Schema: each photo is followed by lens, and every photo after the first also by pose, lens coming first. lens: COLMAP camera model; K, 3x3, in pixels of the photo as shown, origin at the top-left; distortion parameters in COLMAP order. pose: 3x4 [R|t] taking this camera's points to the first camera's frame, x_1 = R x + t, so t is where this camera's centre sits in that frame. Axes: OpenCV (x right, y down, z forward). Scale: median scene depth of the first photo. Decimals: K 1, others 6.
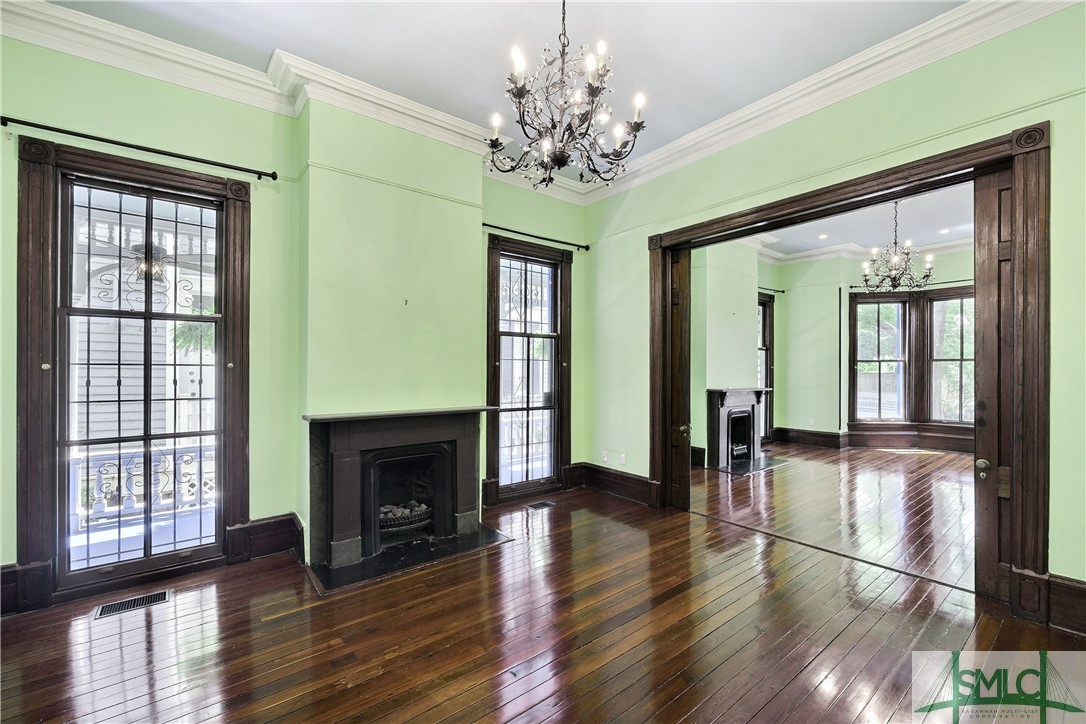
lens RADIAL K [[435.6, 0, 551.1], [0, 435.6, 367.2], [0, 0, 1]] dist [-0.004514, -0.000852]
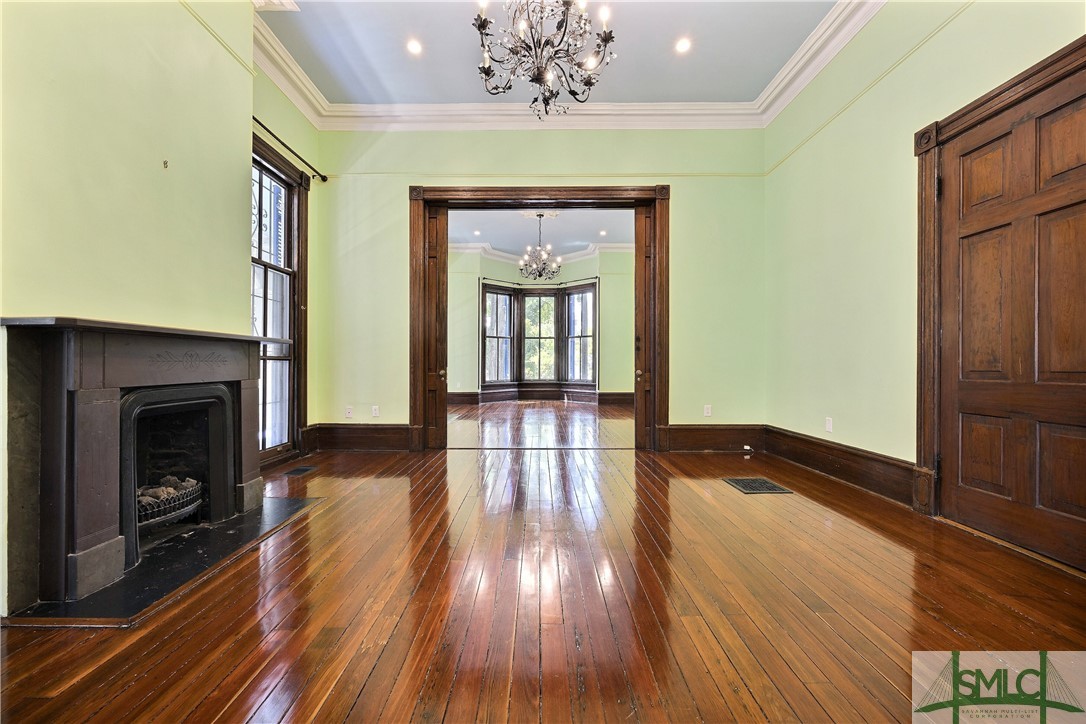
lens RADIAL K [[435.6, 0, 518.8], [0, 435.6, 362.8], [0, 0, 1]] dist [-0.004514, -0.000852]
pose [[0.638661, 0.002972, 0.769483, -0.388883], [-0.001804, 0.999996, -0.002365, 0.113076], [-0.769486, 0.000122, 0.638663, 0.155949]]
